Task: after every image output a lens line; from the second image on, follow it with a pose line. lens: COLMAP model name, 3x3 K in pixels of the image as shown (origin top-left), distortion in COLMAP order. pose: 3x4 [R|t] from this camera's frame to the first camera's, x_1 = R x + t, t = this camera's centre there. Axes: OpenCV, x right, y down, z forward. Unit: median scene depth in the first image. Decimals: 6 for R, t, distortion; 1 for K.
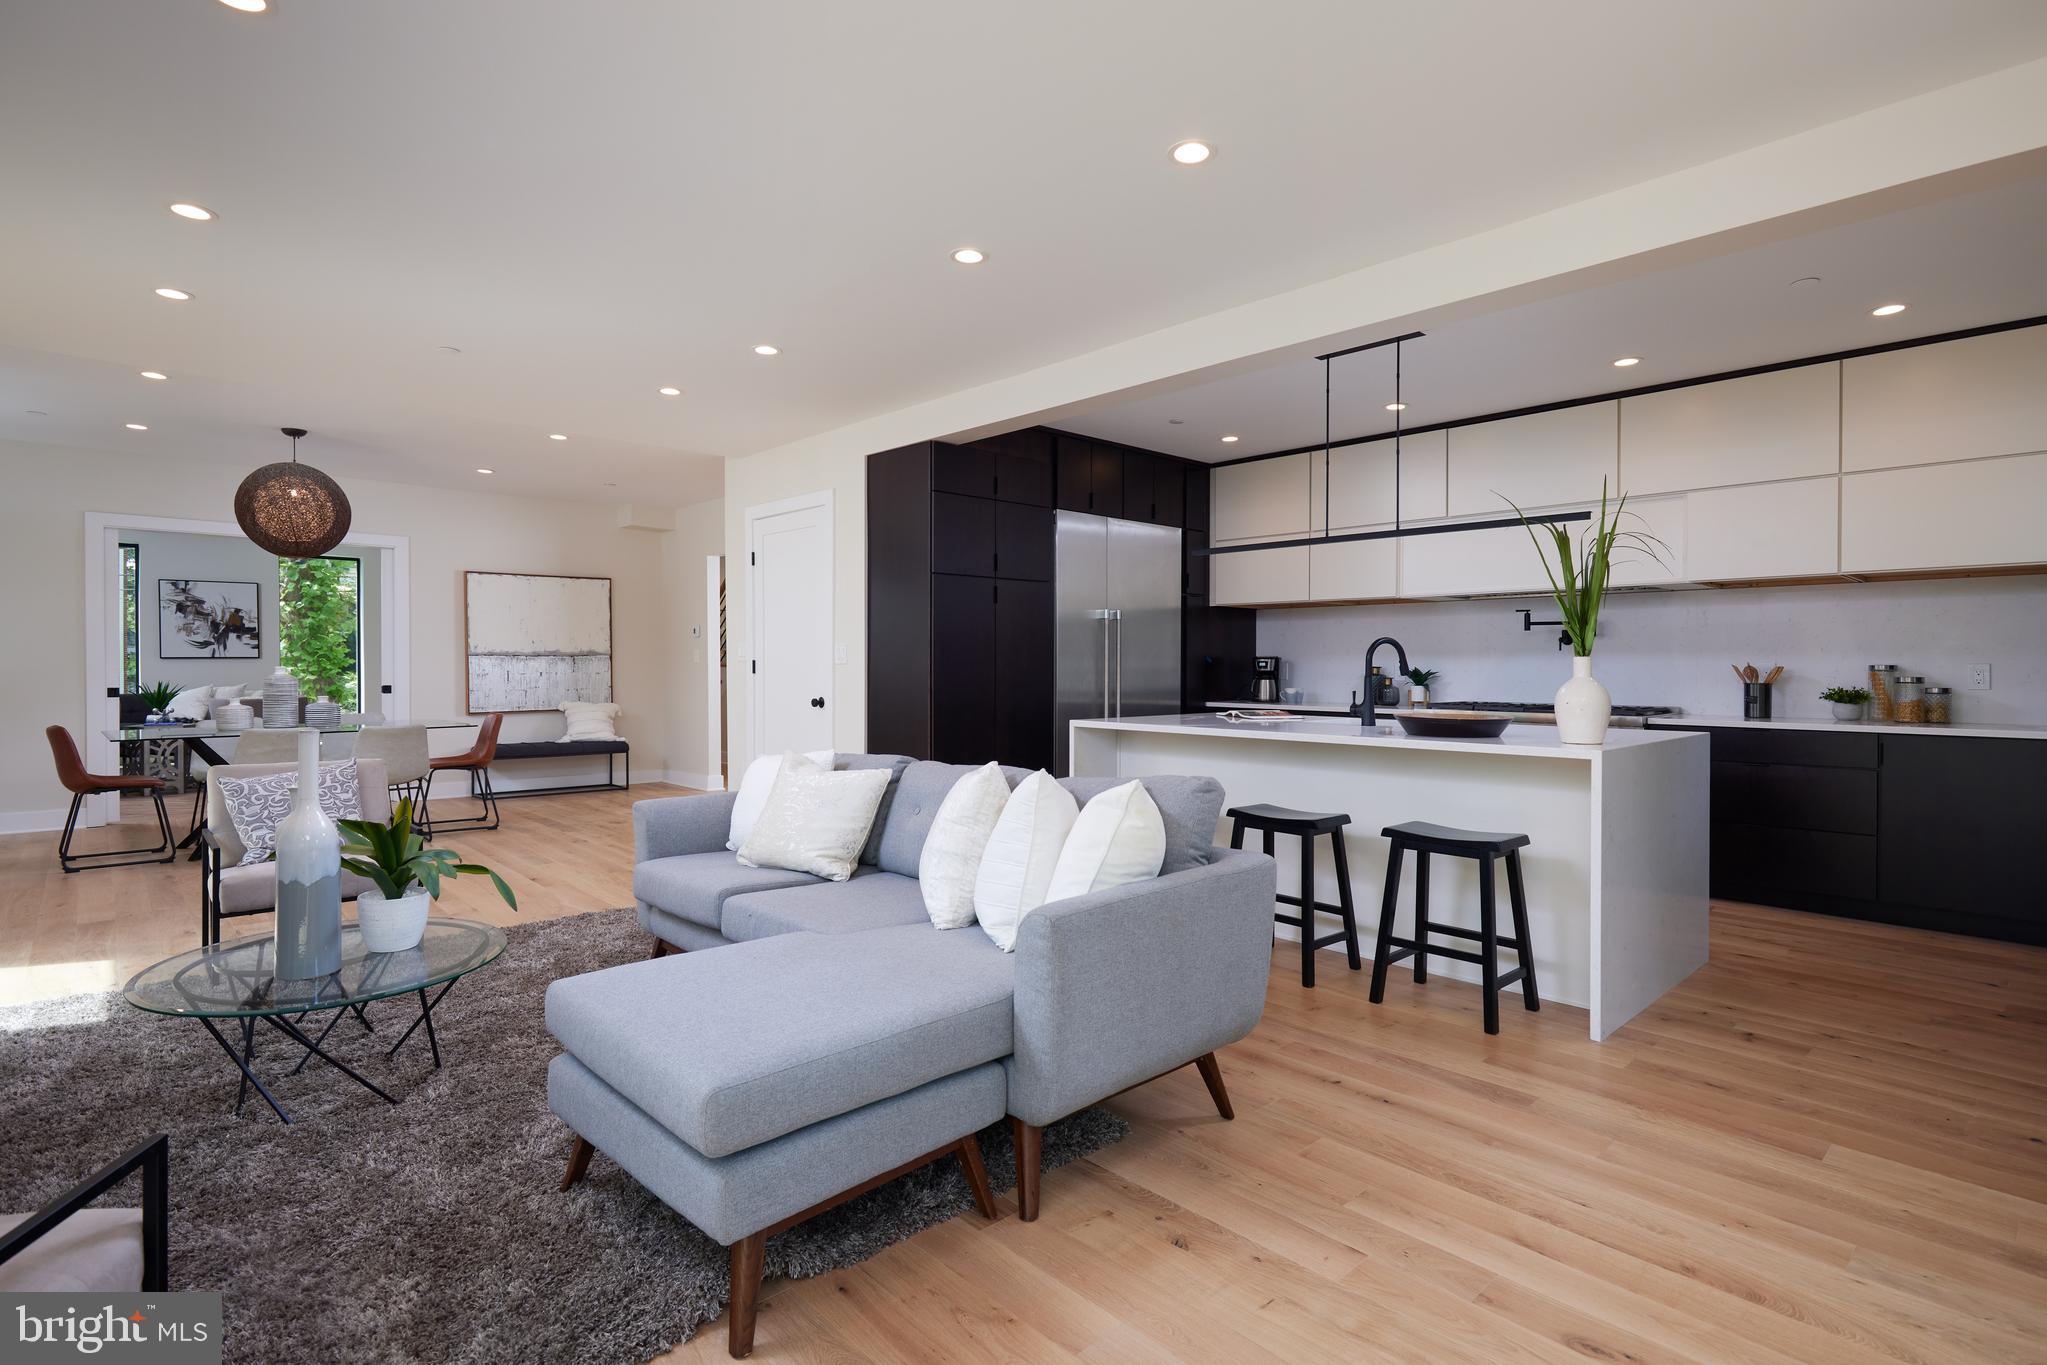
lens RADIAL K [[1004.8, 0, 1029.0], [0, 1004.8, 676.1], [0, 0, 1]] dist [0.006379, 0.001104]
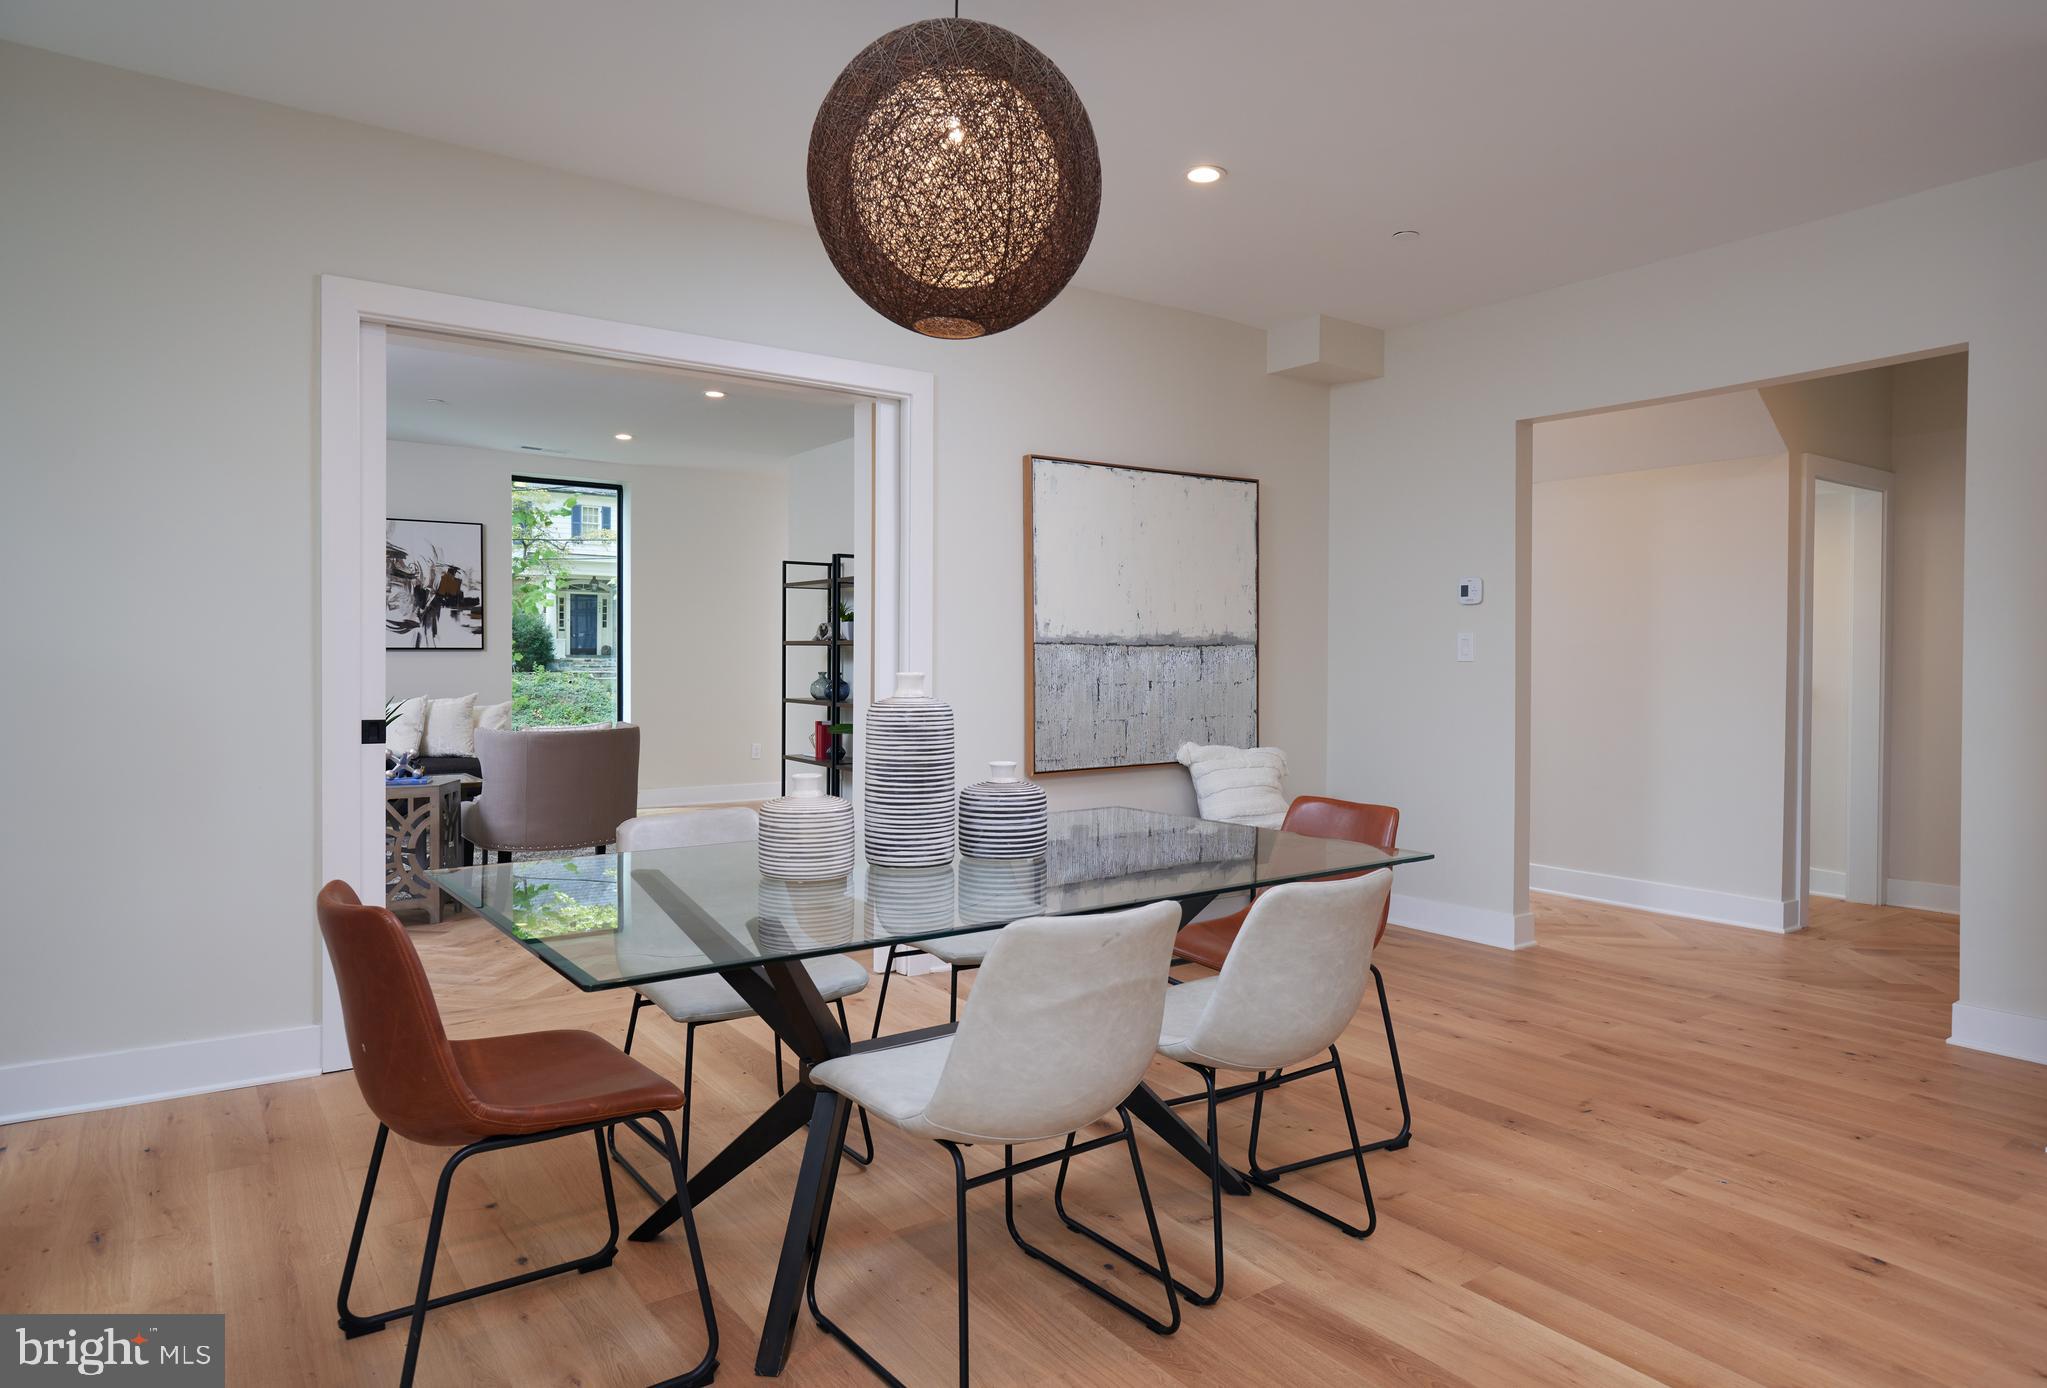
lens RADIAL K [[1213.5, 0, 1021.7], [0, 1213.5, 698.6], [0, 0, 1]] dist [0.002759, 0.000109]
pose [[0.990124, 0.008710, -0.139922, -0.456840], [-0.006039, 0.999792, 0.019499, -0.006270], [0.140063, -0.018461, 0.989970, 0.437482]]
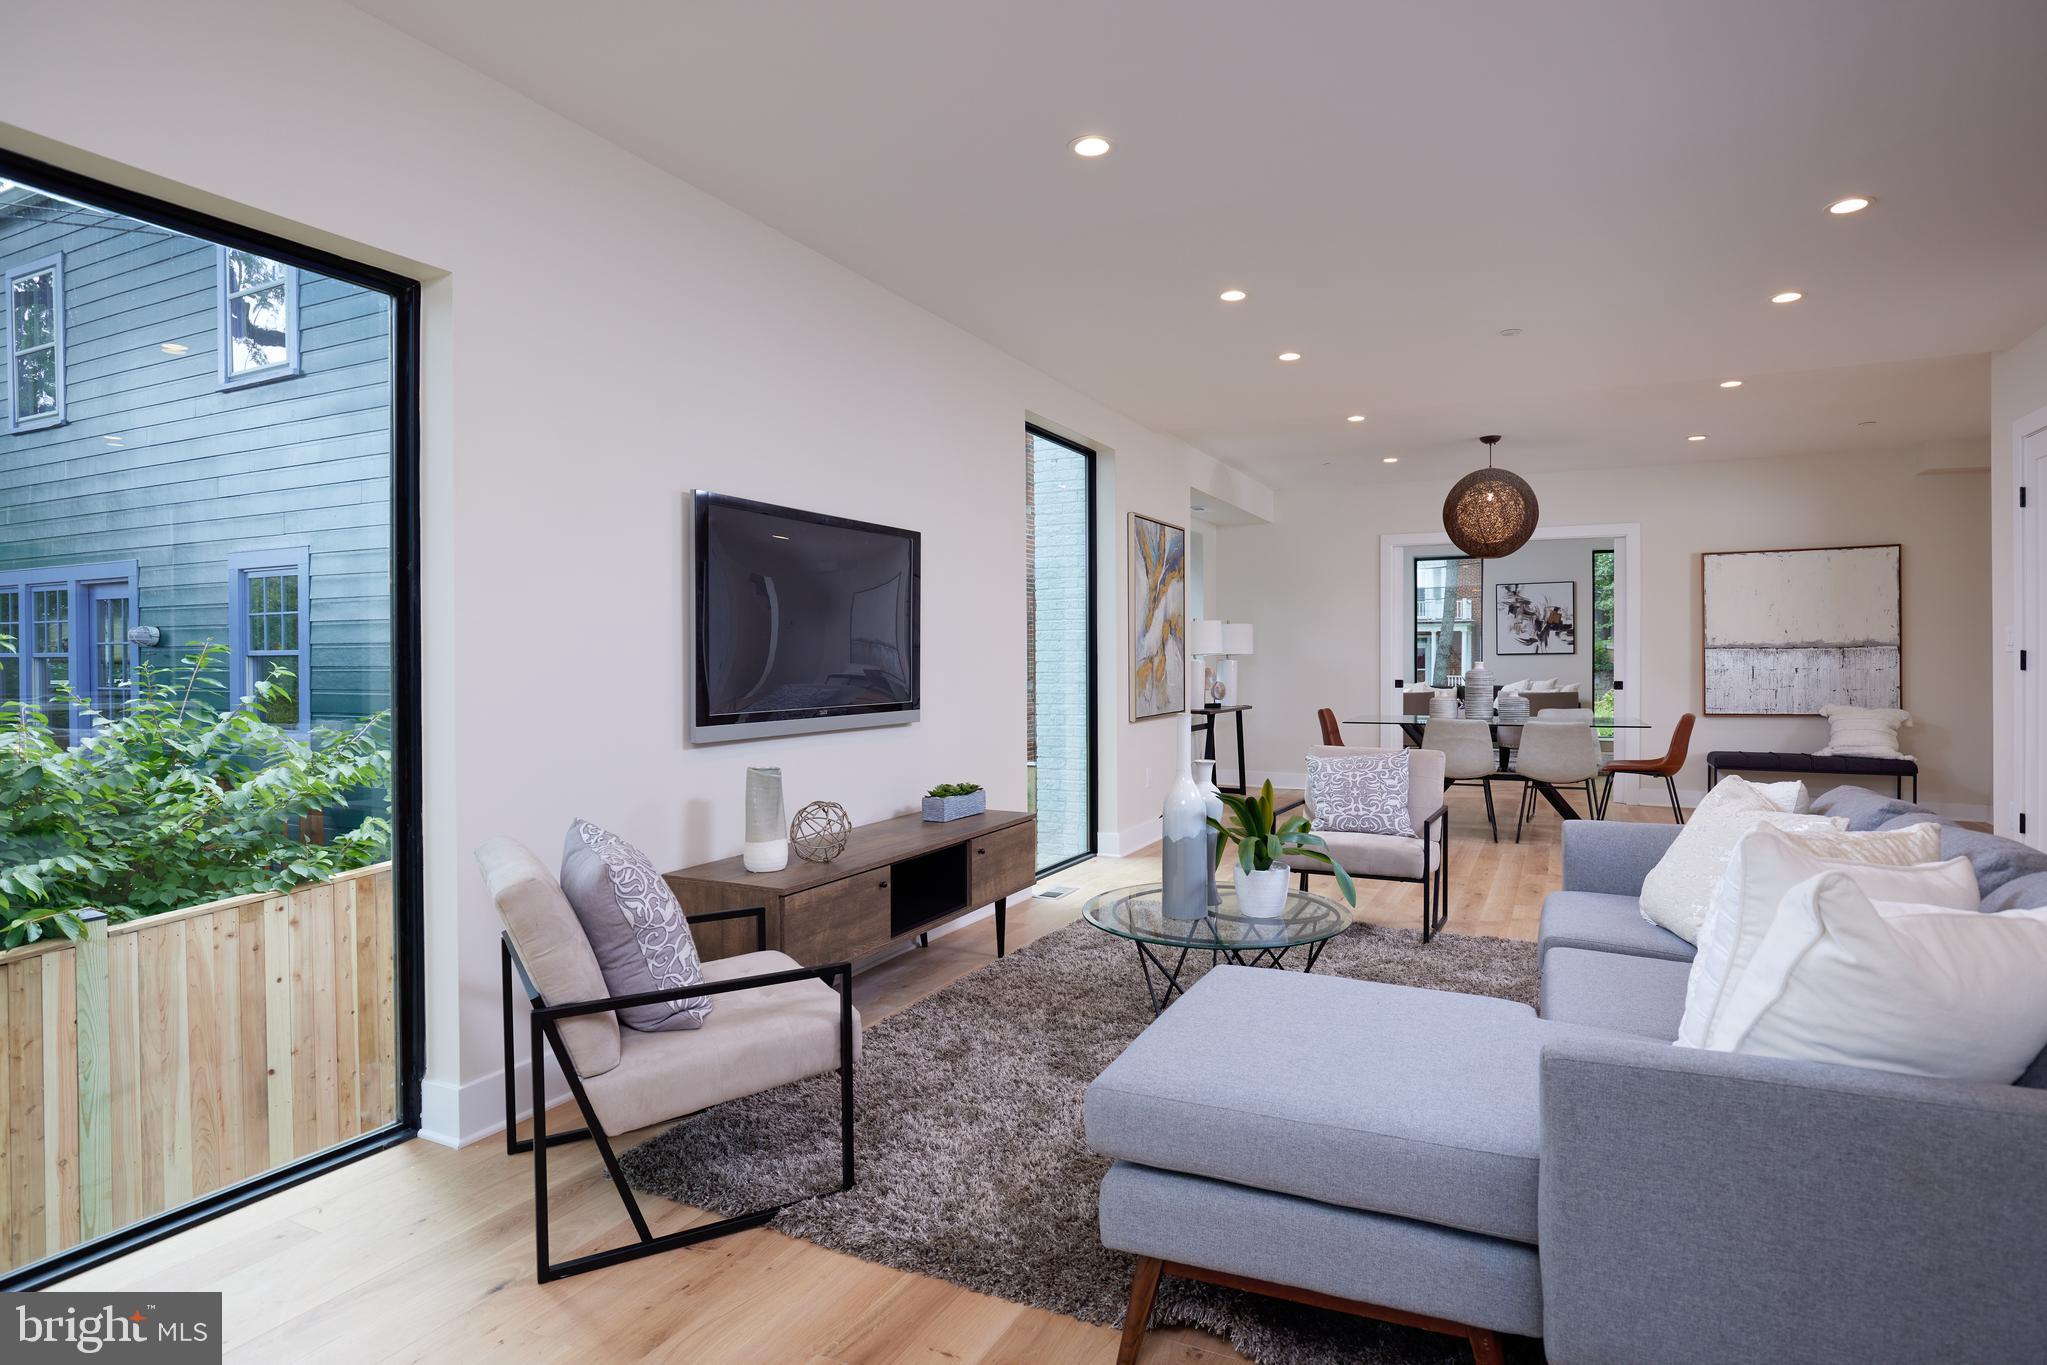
lens RADIAL K [[1105.0, 0, 1024.0], [0, 1105.0, 668.2], [0, 0, 1]] dist [-0.022904, 0.003900]
pose [[0.352584, 0.002972, -0.935775, 0.122438], [-0.006441, 0.999979, 0.000749, -0.000350], [0.935758, 0.005763, 0.352596, 0.098191]]
